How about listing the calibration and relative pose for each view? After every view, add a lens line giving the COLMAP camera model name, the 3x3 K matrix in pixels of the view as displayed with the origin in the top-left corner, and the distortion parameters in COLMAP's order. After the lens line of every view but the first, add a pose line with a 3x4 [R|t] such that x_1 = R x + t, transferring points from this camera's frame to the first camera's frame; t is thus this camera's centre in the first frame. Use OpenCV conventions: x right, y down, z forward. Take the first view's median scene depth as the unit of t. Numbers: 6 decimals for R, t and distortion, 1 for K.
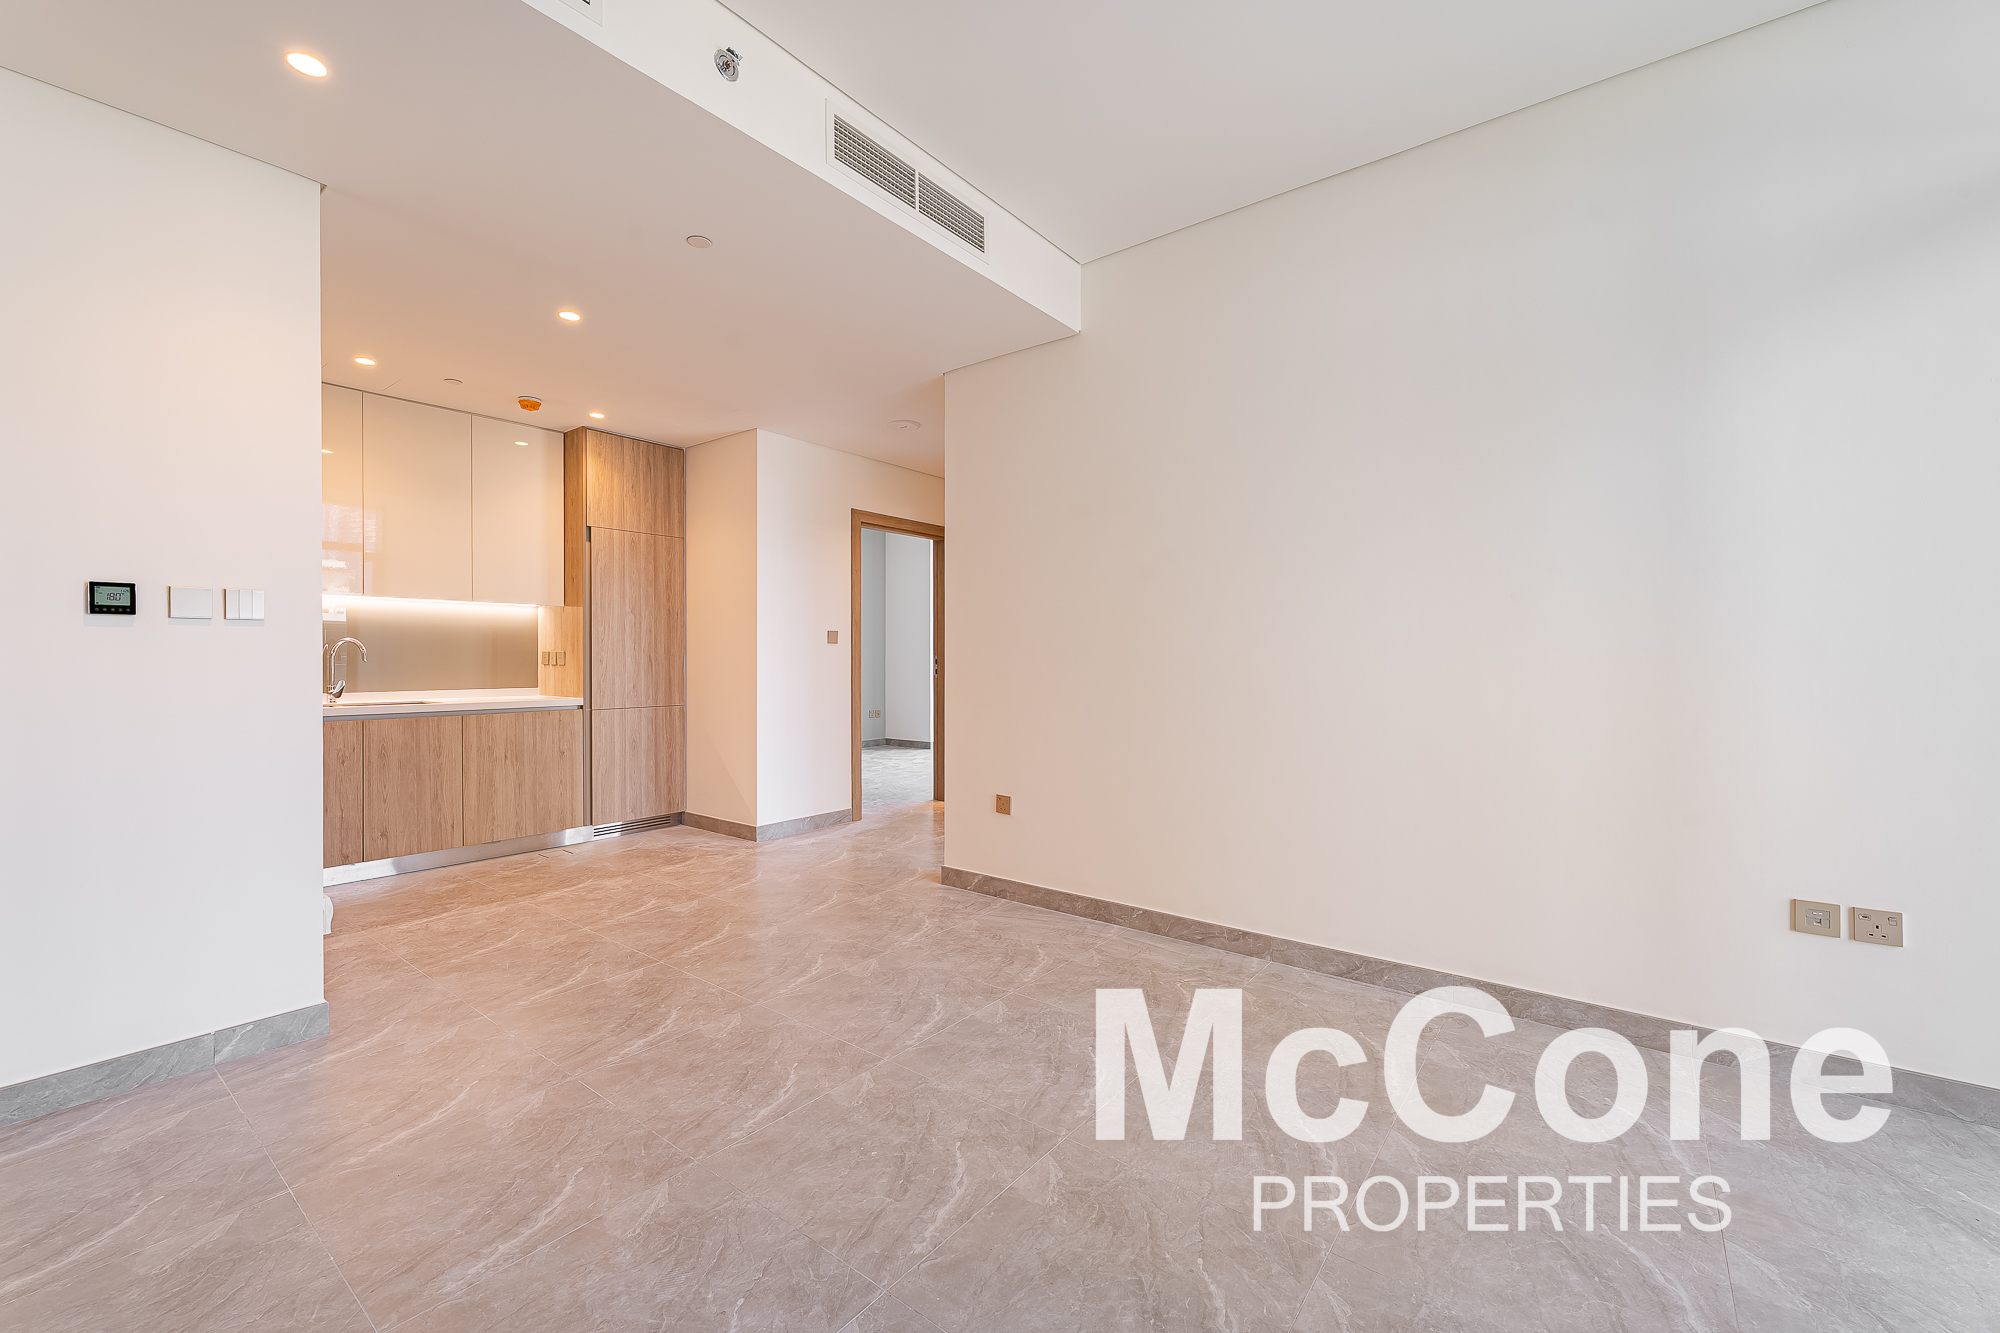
lens RADIAL K [[799.2, 0, 994.2], [0, 799.2, 662.0], [0, 0, 1]] dist [-0.001469, -0.000137]
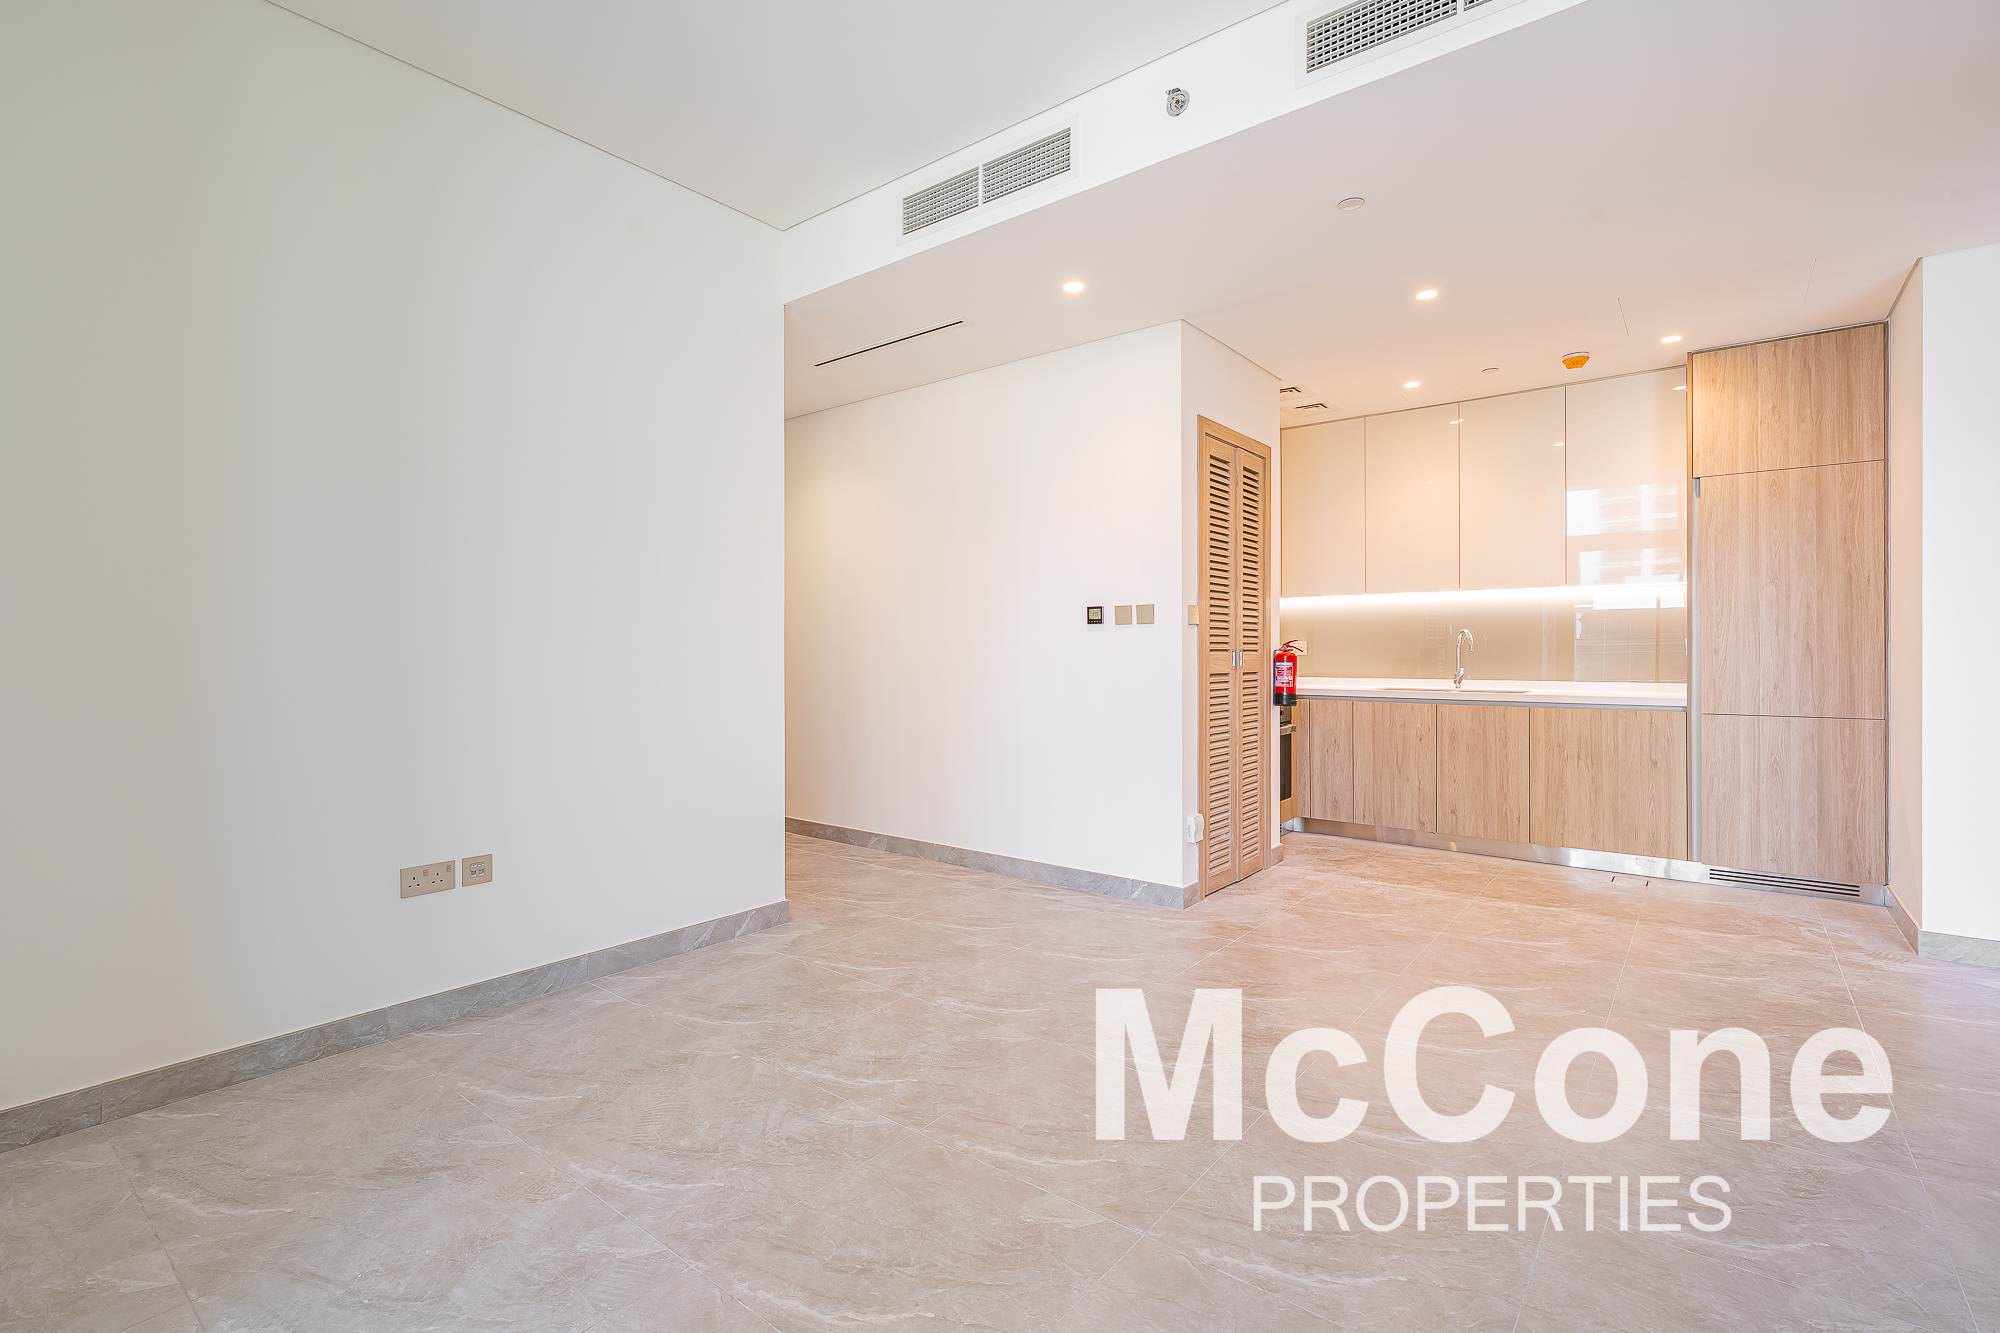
lens RADIAL K [[908.9, 0, 996.9], [0, 908.9, 650.6], [0, 0, 1]] dist [-0.000625, 0.000315]
pose [[-0.001849, 0.000705, -0.999998, 0.407549], [-0.001875, 0.999998, 0.000708, -0.000623], [0.999997, 0.001876, -0.001848, 0.341238]]
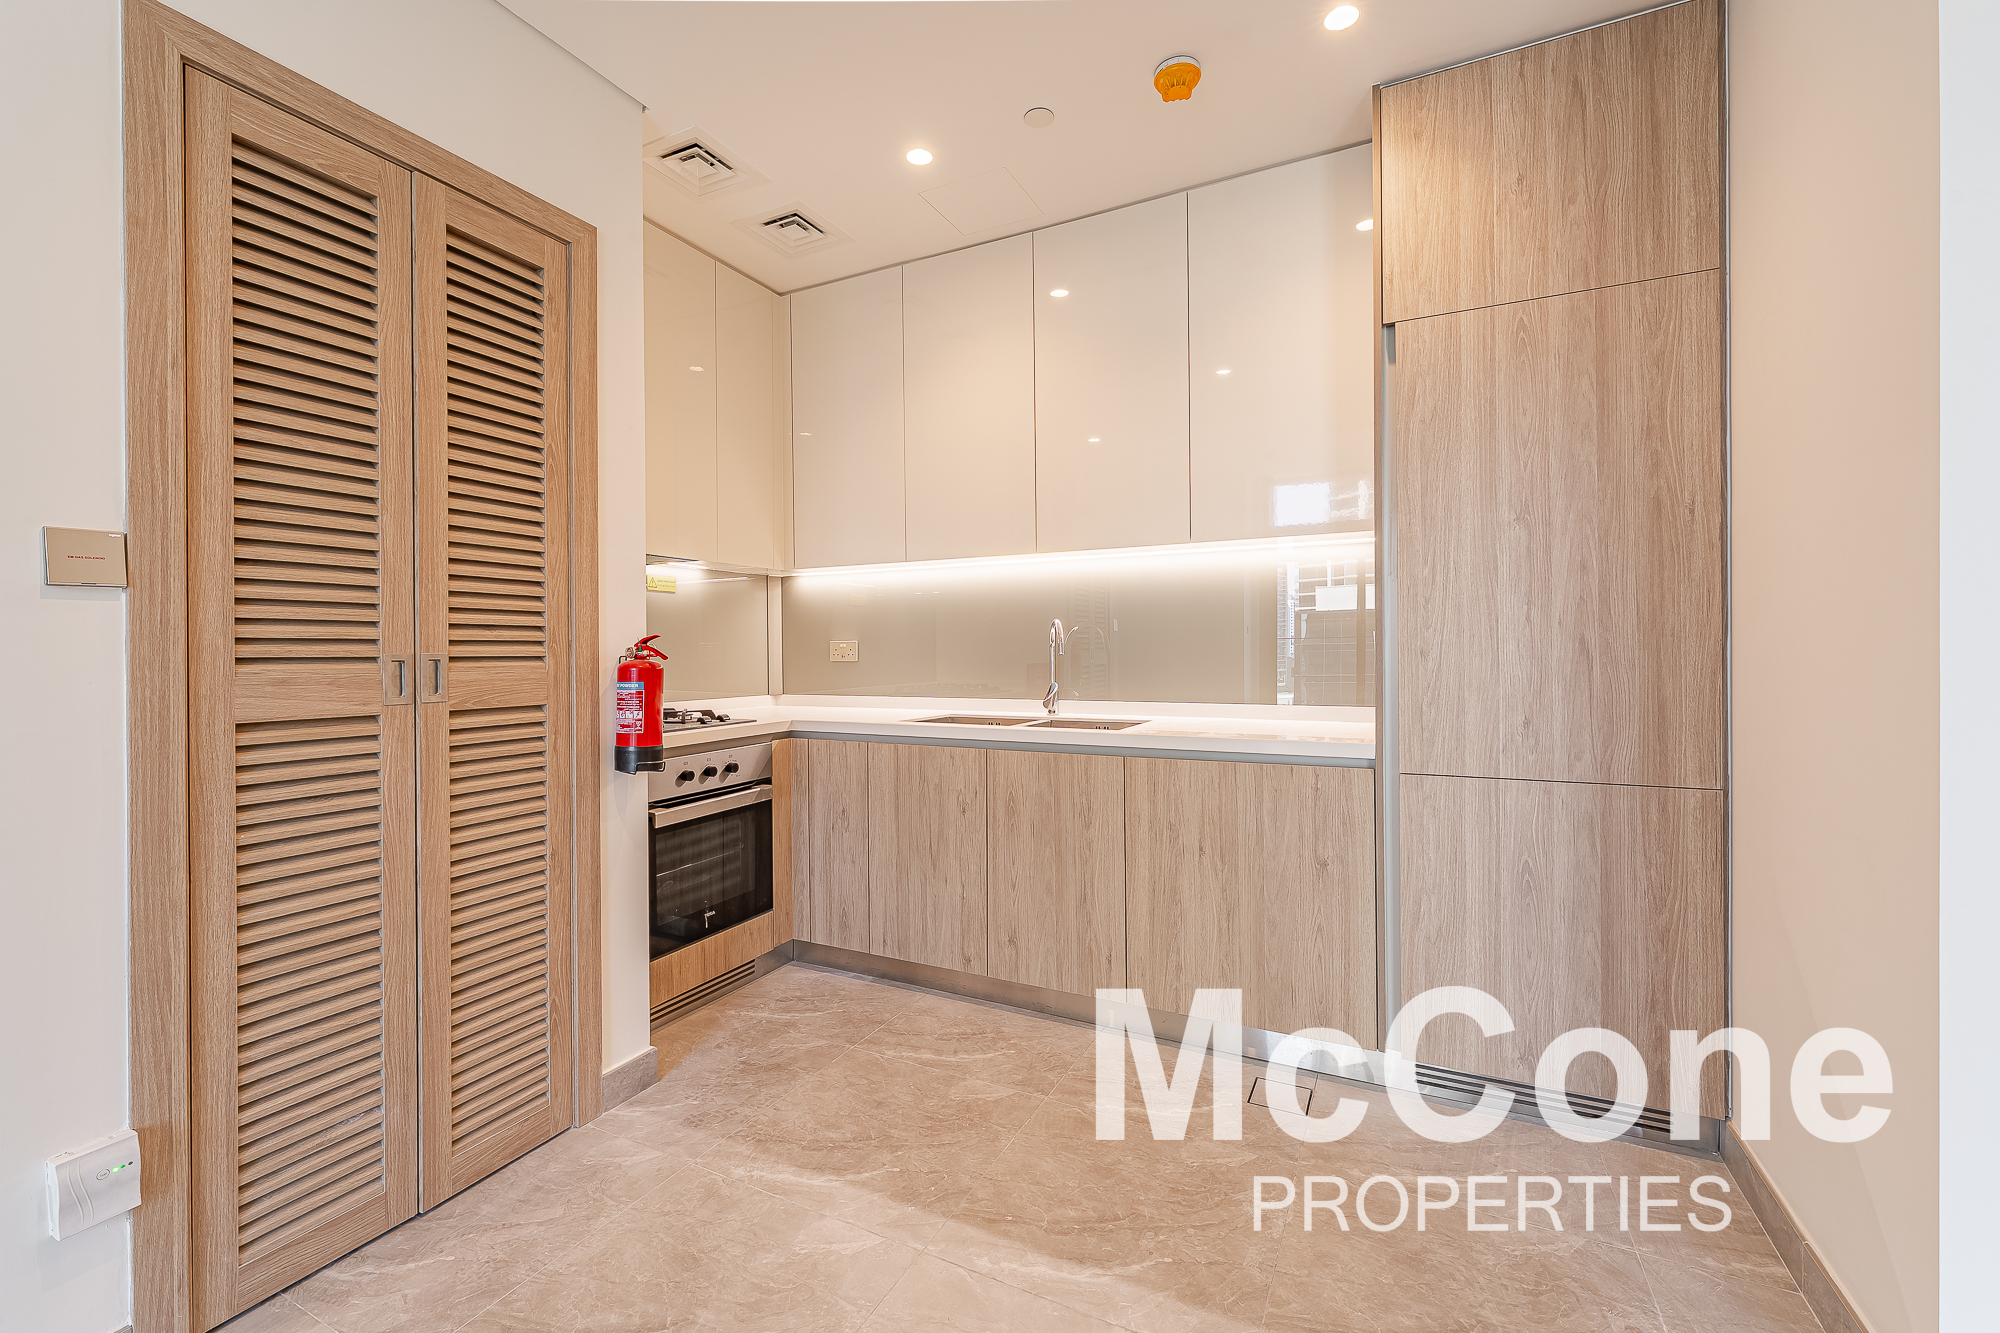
lens RADIAL K [[822.0, 0, 998.4], [0, 822.0, 651.8], [0, 0, 1]] dist [-0.000387, -0.000319]
pose [[0.174928, 0.002423, -0.984578, -0.136185], [0.004318, 0.999985, 0.003228, -0.004354], [0.984572, -0.004817, 0.174915, 0.779045]]
